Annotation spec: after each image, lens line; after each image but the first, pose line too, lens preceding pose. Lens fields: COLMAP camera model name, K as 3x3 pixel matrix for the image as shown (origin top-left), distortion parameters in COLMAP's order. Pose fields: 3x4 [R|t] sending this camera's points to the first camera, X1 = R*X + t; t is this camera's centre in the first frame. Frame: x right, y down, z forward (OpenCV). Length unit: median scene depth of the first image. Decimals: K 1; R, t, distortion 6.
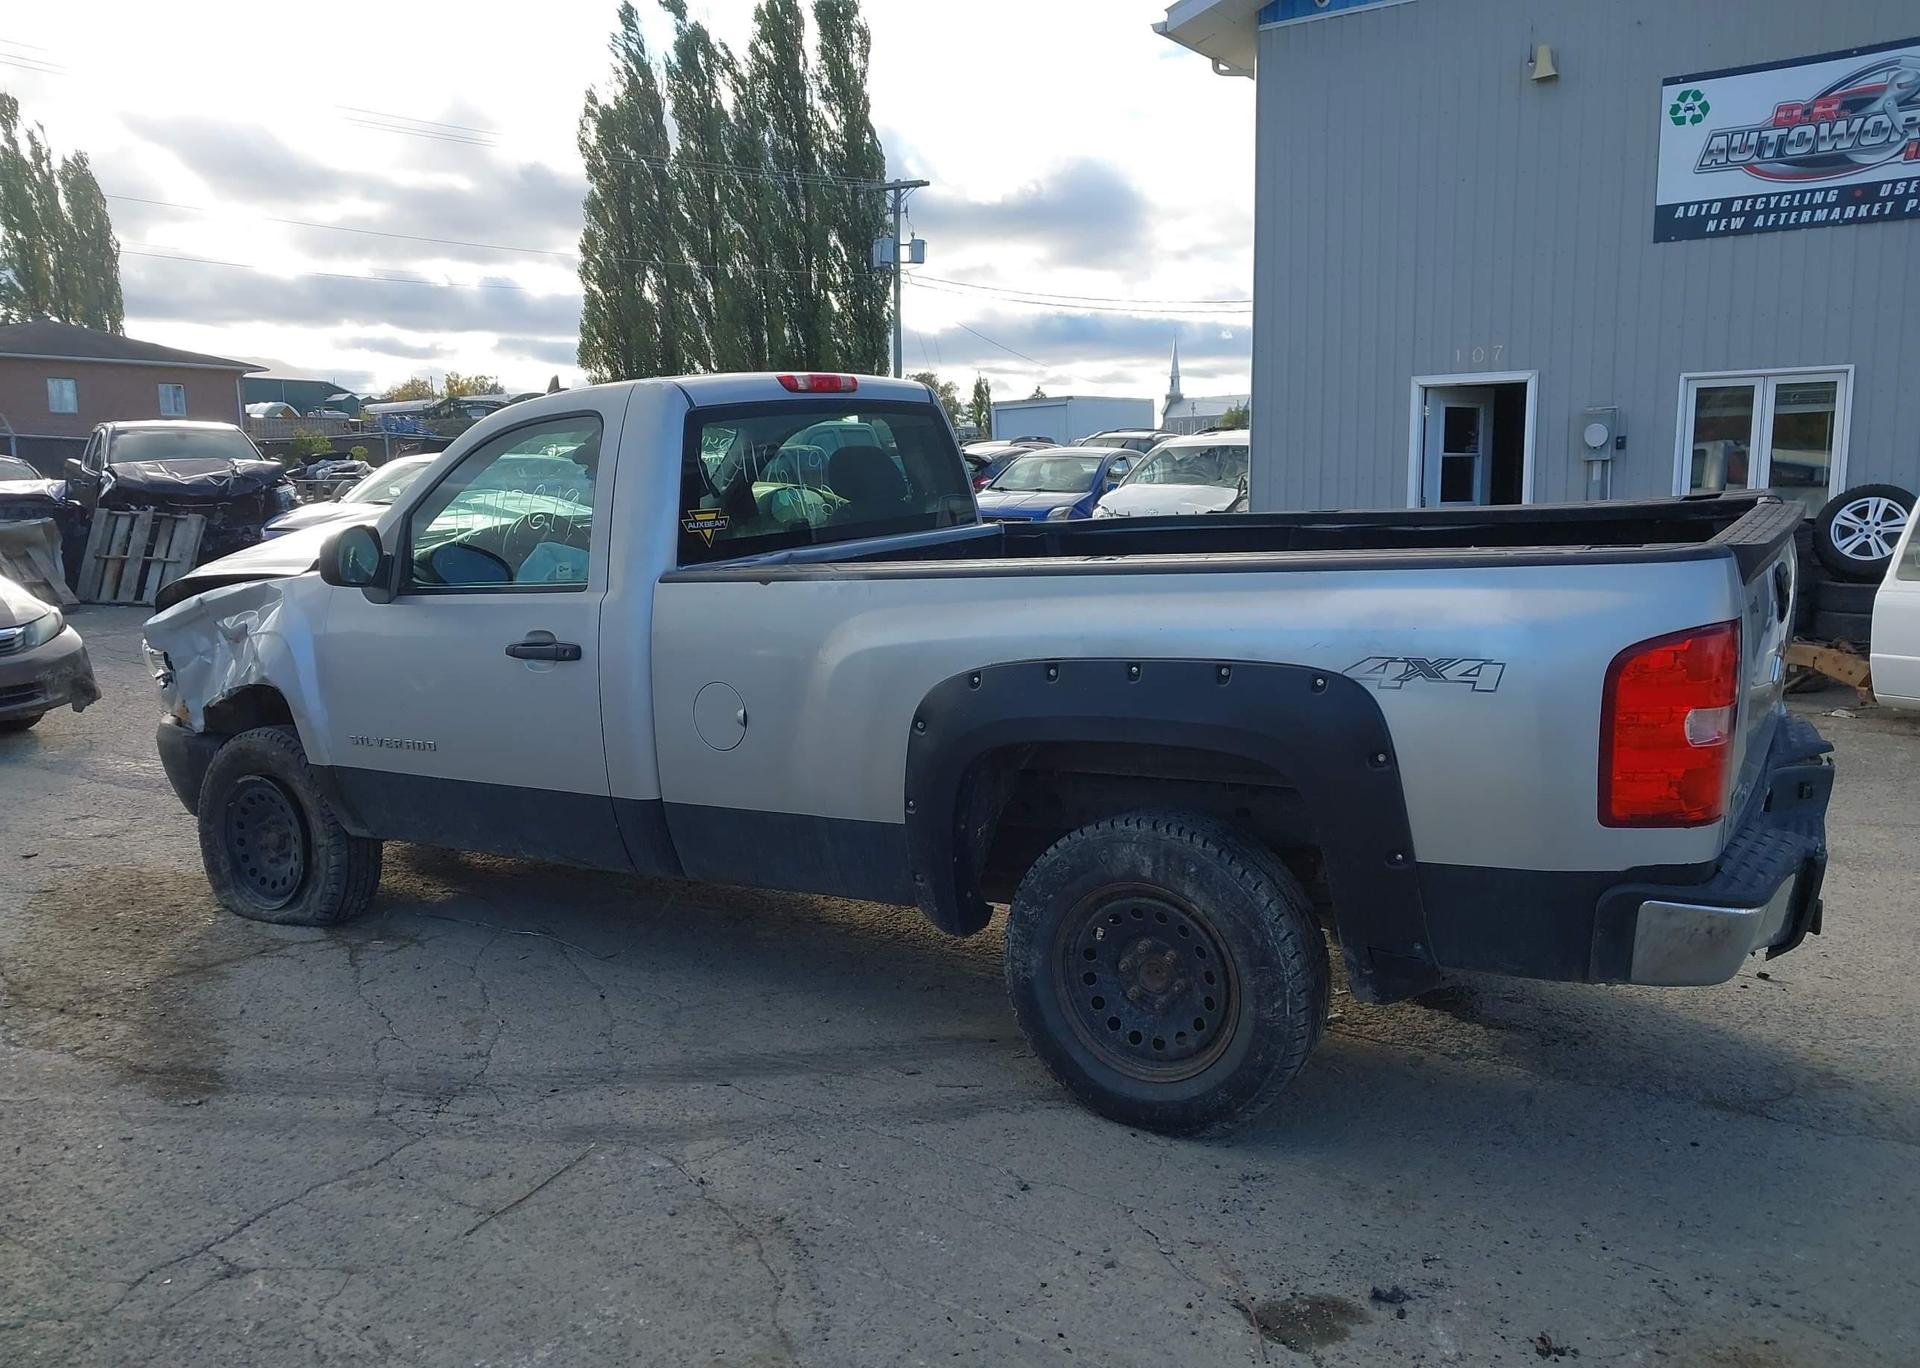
lens RADIAL K [[1560.3, 0, 946.3], [0, 1560.3, 675.7], [0, 0, 1]] dist [0.027164, -0.043754]
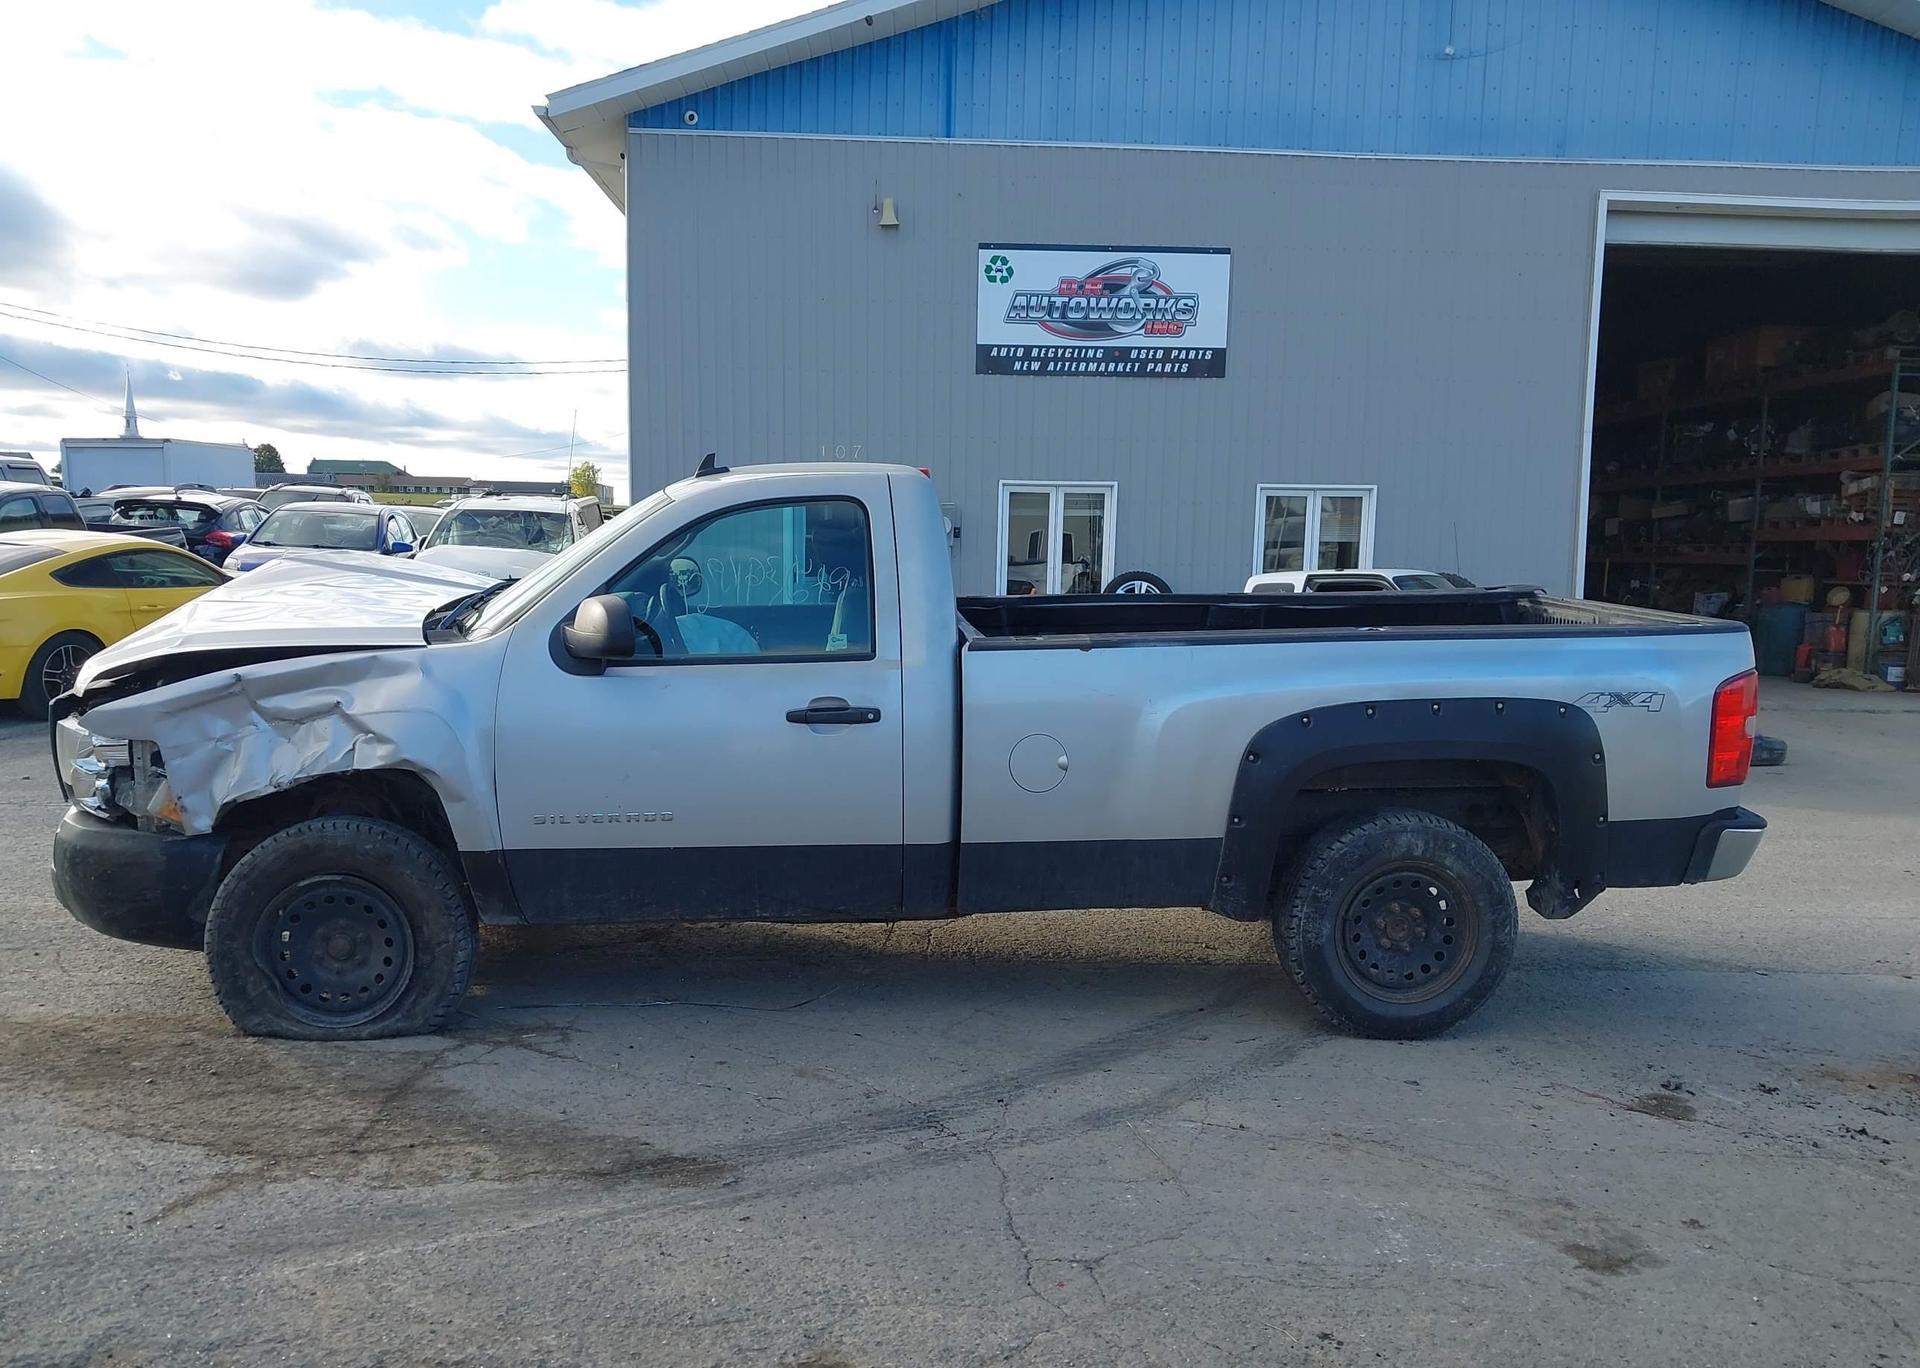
lens RADIAL K [[1540.4, 0, 960.0], [0, 1540.4, 684.0], [0, 0, 1]] dist [0.131410, -0.290779]
pose [[0.791730, -0.022433, 0.610460, -0.683753], [0.043805, 0.998838, -0.020108, -0.009860], [-0.609299, 0.042661, 0.791792, 0.086353]]
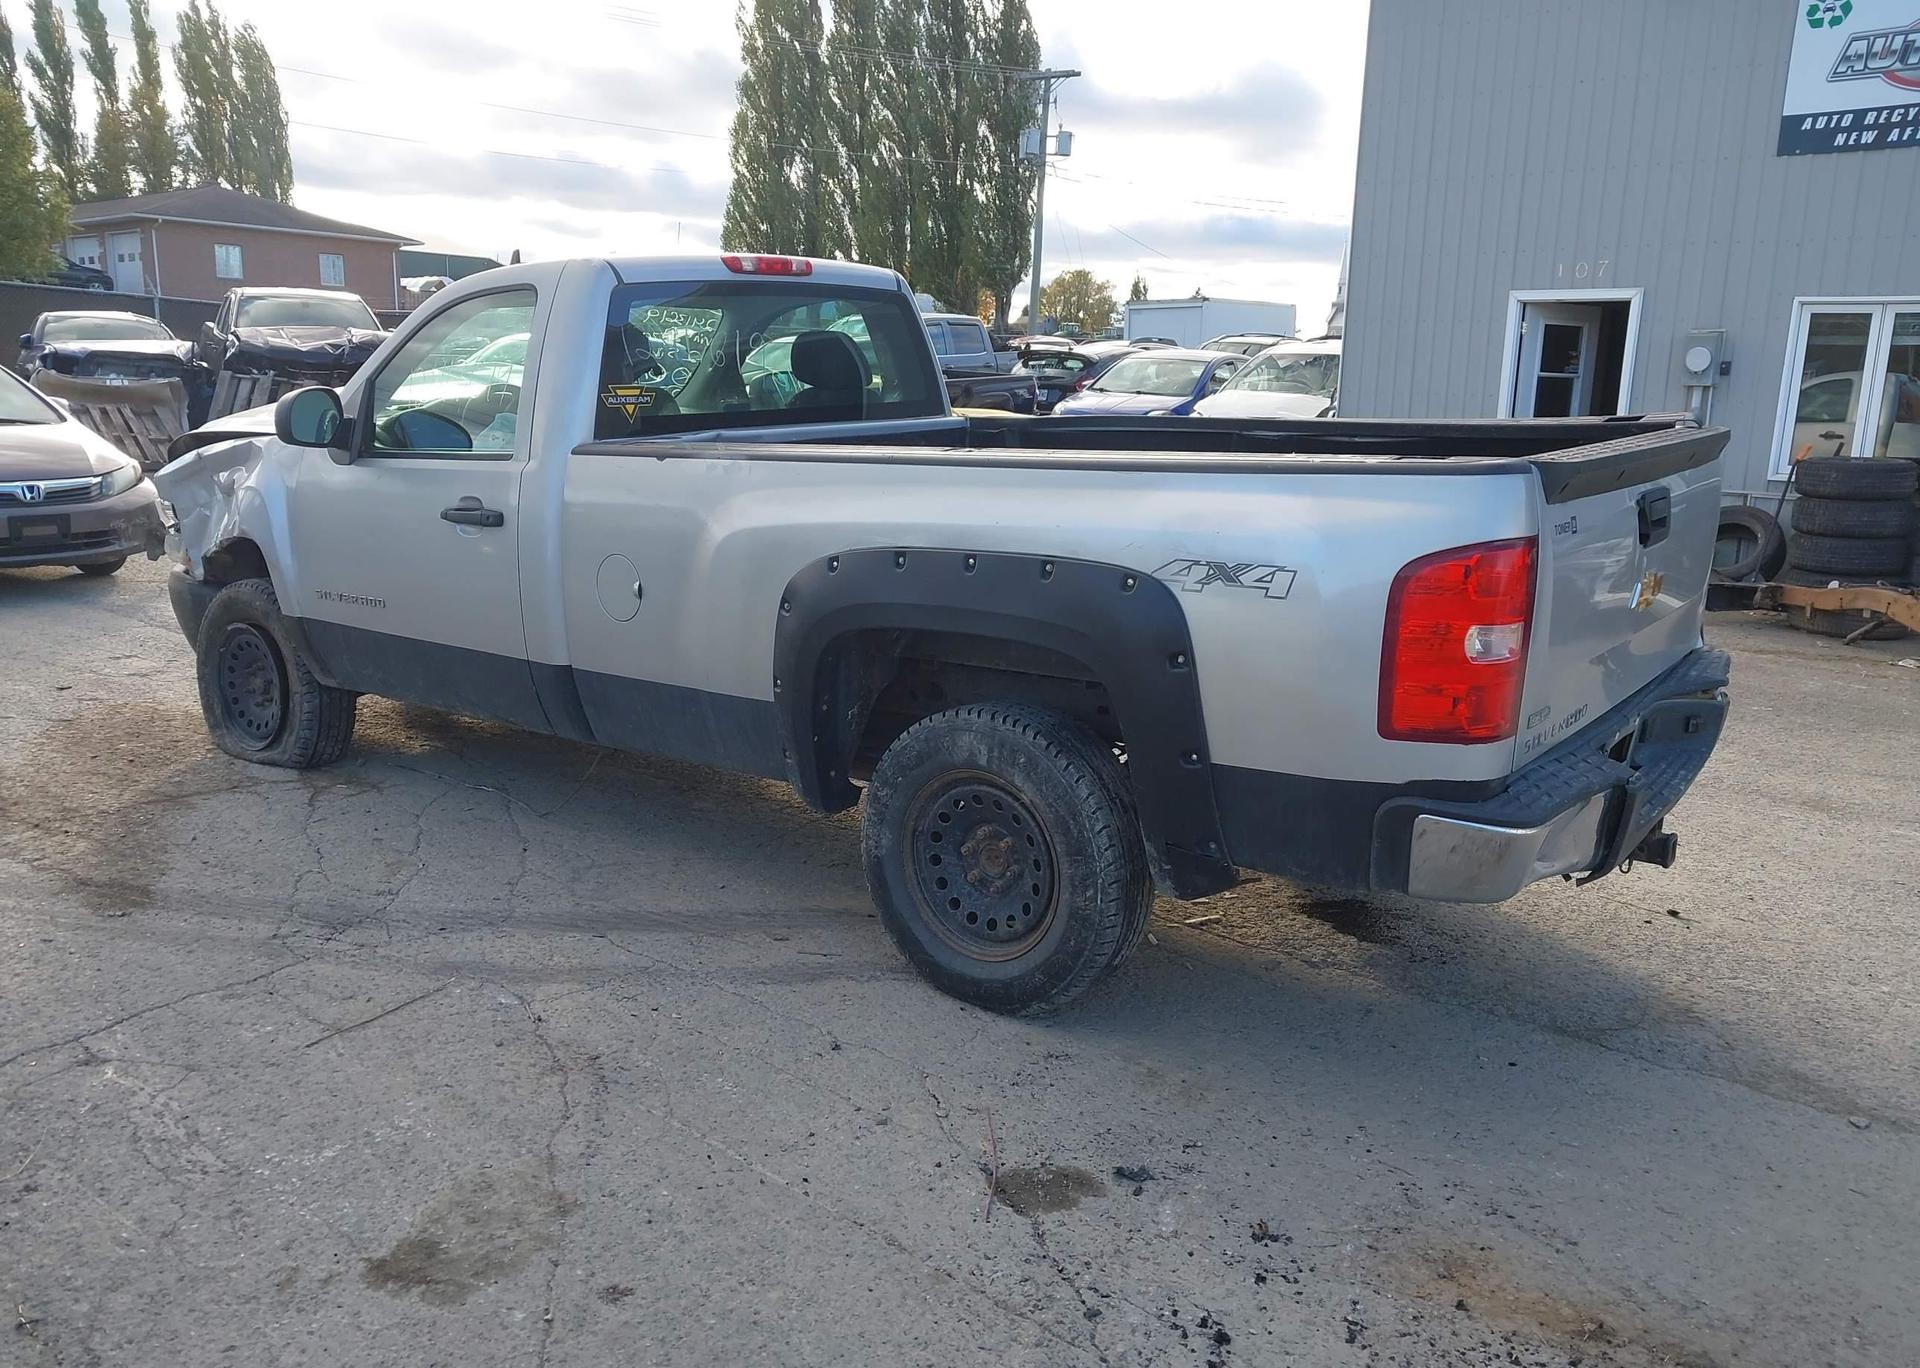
lens RADIAL K [[1569.6, 0, 947.1], [0, 1569.6, 687.3], [0, 0, 1]] dist [-0.020998, 0.046031]
pose [[0.994104, 0.061877, -0.089046, 0.127803], [-0.055560, 0.995874, 0.071752, 0.004201], [0.093118, -0.066382, 0.993440, -0.010834]]
